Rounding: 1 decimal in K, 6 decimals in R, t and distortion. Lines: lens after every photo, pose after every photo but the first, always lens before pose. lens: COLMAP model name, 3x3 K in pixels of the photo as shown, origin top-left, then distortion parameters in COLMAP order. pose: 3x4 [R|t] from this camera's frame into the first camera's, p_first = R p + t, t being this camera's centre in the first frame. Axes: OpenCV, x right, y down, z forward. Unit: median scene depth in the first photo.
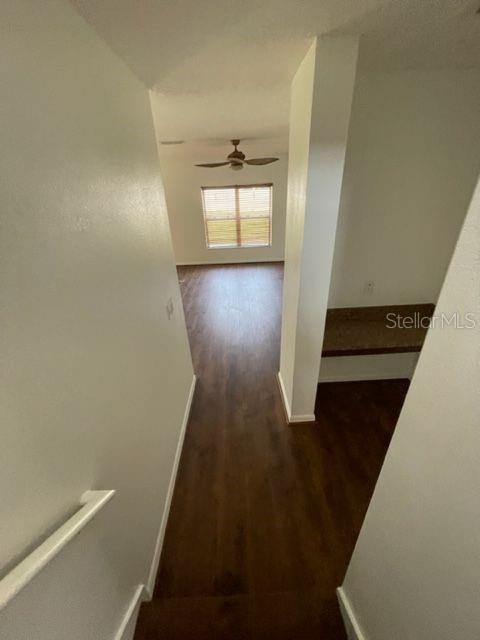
lens RADIAL K [[258.6, 0, 240.0], [0, 258.6, 320.0], [0, 0, 1]] dist [0.000171, 0.000326]
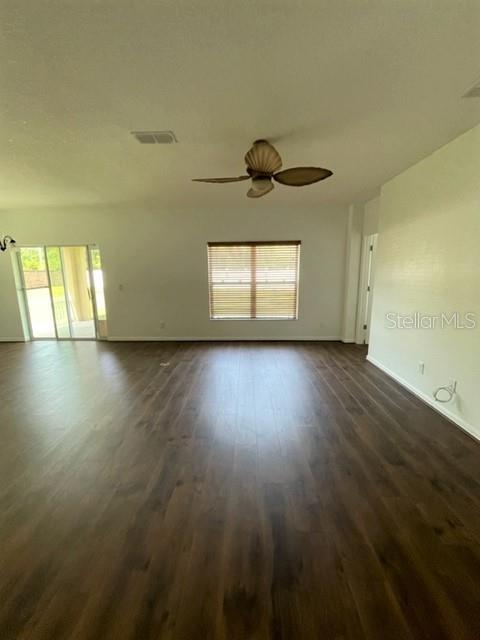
lens RADIAL K [[260.4, 0, 240.2], [0, 260.4, 315.3], [0, 0, 1]] dist [-0.000033, 0.000041]
pose [[0.998757, 0.037624, -0.032699, -0.018272], [-0.045829, 0.951111, -0.305431, -0.070155], [0.019609, 0.306550, 0.951653, 0.312978]]
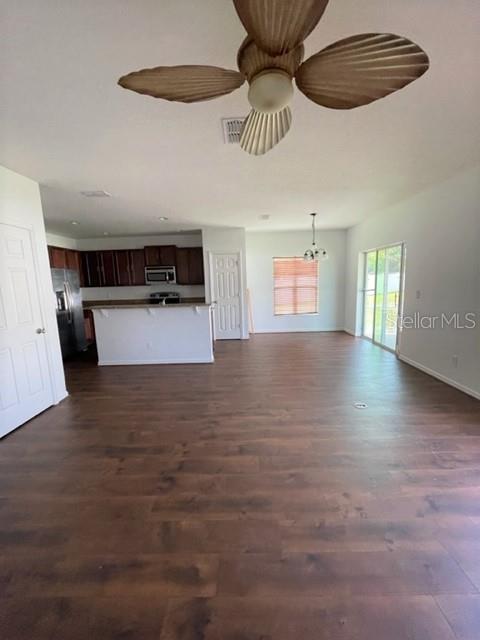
lens RADIAL K [[258.6, 0, 240.0], [0, 258.6, 320.0], [0, 0, 1]] dist [0.000171, 0.000326]
pose [[-0.024915, 0.191730, -0.981131, 0.189711], [-0.434580, 0.881773, 0.183349, -0.256001], [0.900288, 0.430948, 0.061352, 0.655388]]
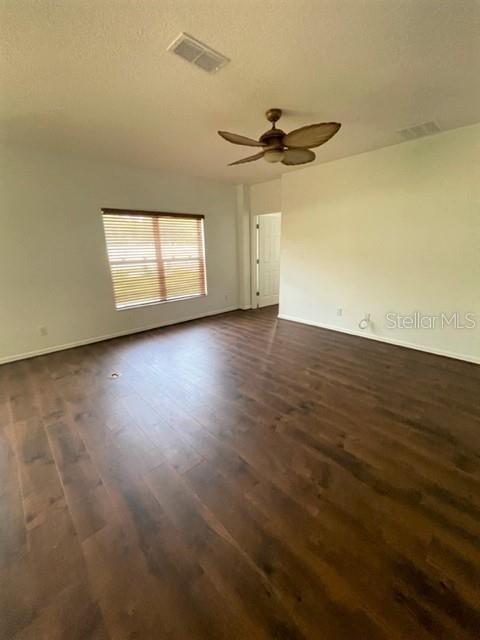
lens RADIAL K [[258.6, 0, 240.0], [0, 258.6, 320.0], [0, 0, 1]] dist [0.000171, 0.000326]
pose [[0.737920, -0.155999, 0.656611, -0.324095], [0.300969, 0.946882, -0.113277, -0.114983], [-0.604062, 0.281210, 0.745674, 0.438128]]
